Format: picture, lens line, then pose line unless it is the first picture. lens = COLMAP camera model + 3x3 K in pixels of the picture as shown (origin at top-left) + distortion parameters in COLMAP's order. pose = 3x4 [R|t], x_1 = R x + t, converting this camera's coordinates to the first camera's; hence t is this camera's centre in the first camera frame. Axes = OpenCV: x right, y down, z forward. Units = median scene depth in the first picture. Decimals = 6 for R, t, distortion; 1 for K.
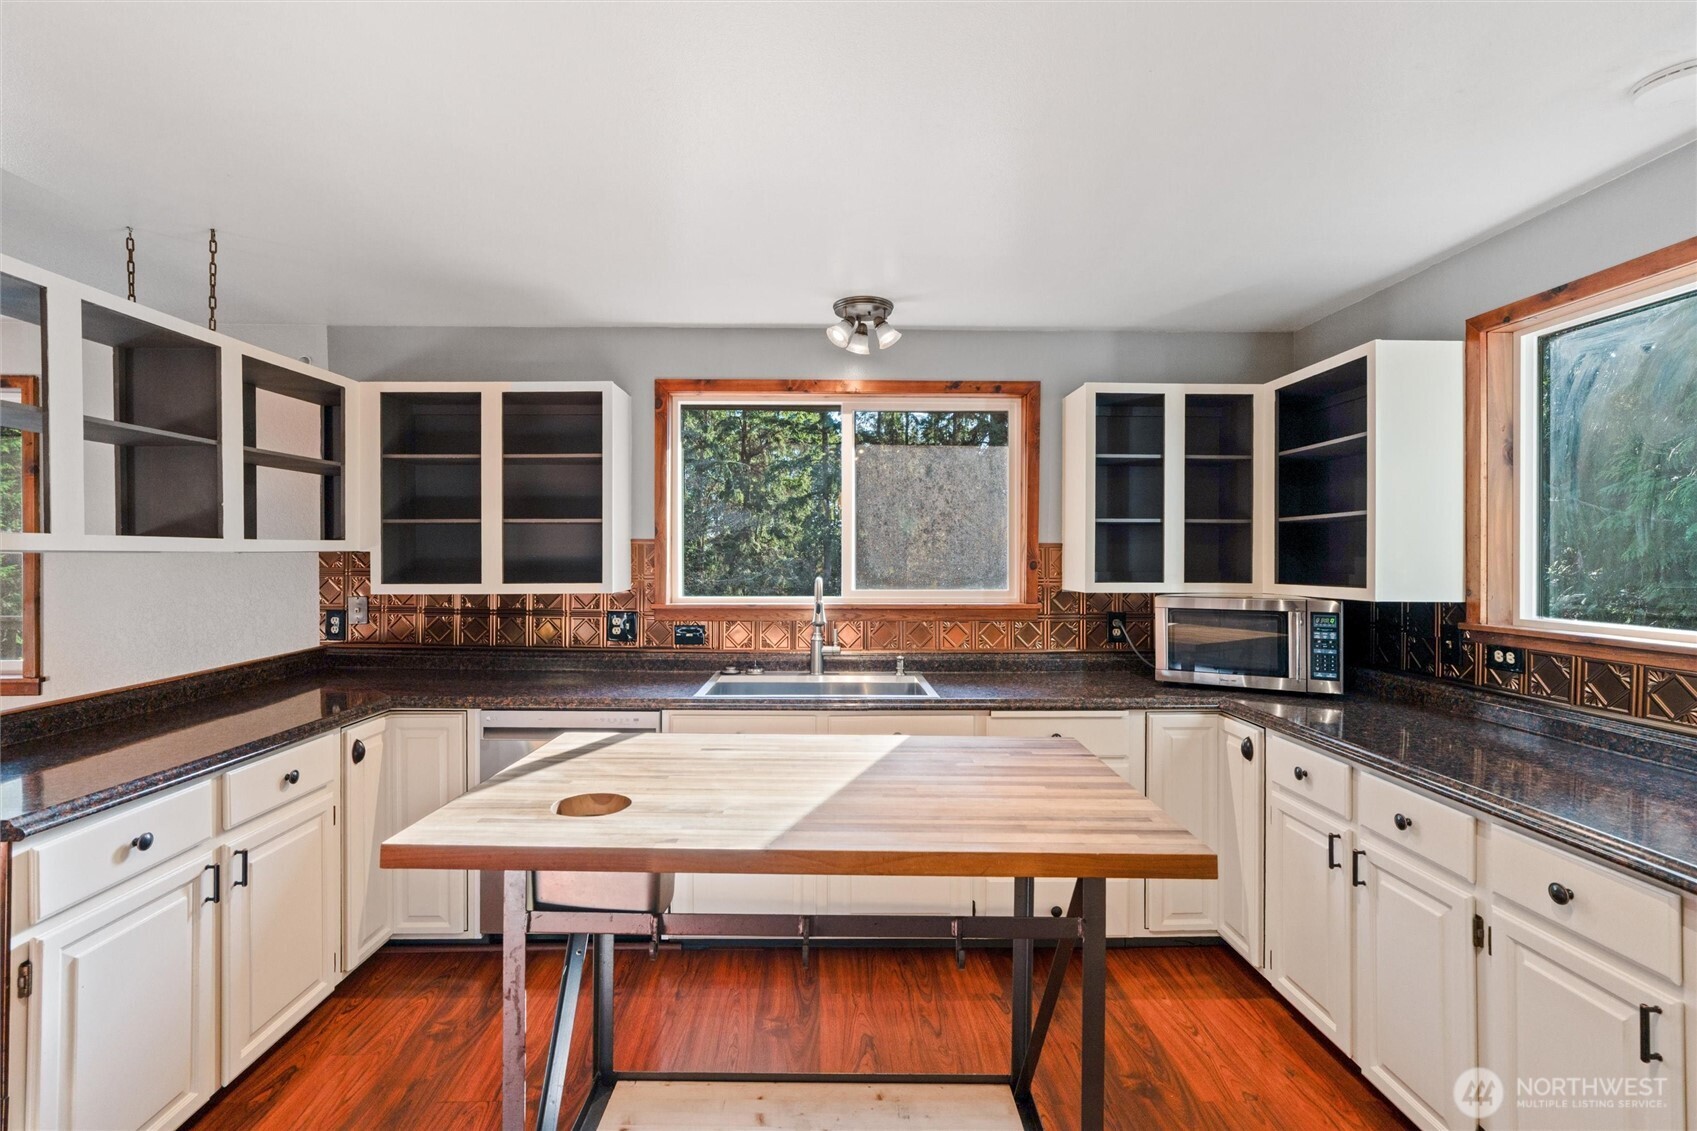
lens RADIAL K [[784.9, 0, 848.5], [0, 784.9, 565.5], [0, 0, 1]] dist [-0.002218, 0.010958]
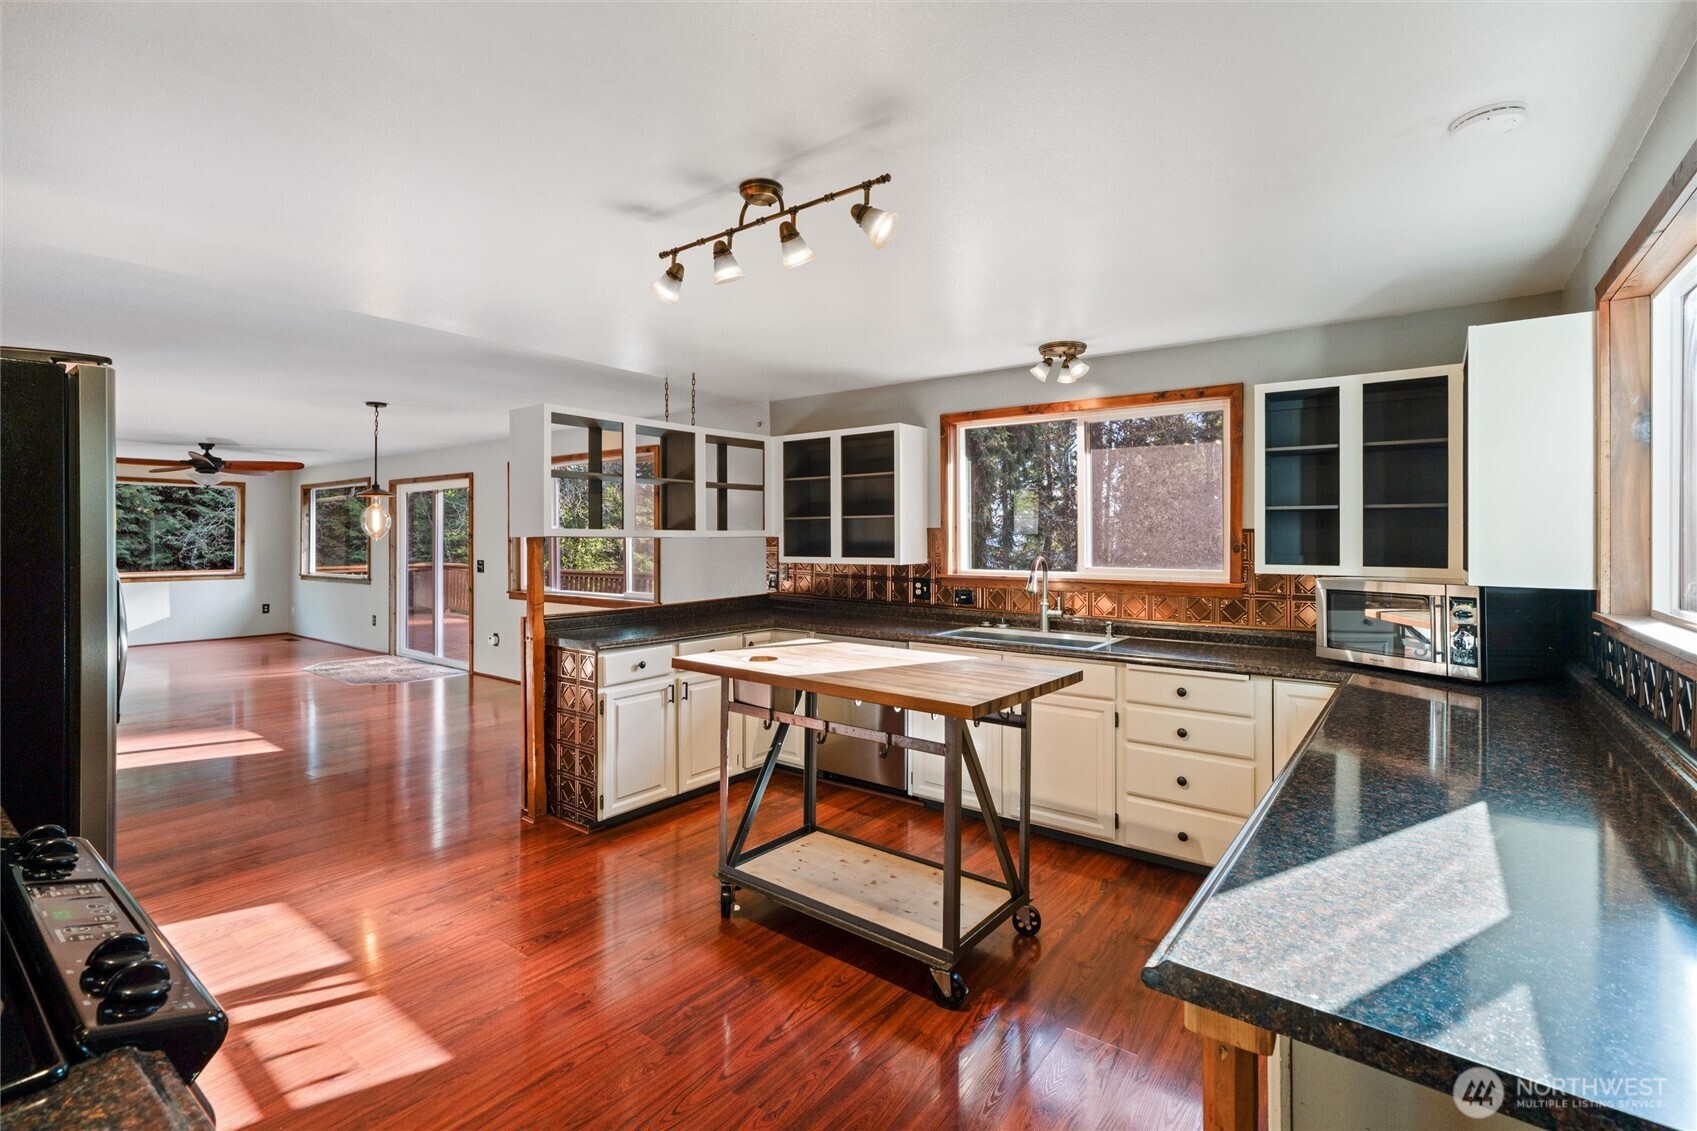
lens RADIAL K [[770.0, 0, 837.2], [0, 770.0, 545.9], [0, 0, 1]] dist [-0.001864, 0.010463]
pose [[0.790030, 0.006017, -0.613039, 0.498188], [-0.005771, 0.999981, 0.002377, -0.003183], [0.613041, 0.001660, 0.790049, -0.225927]]
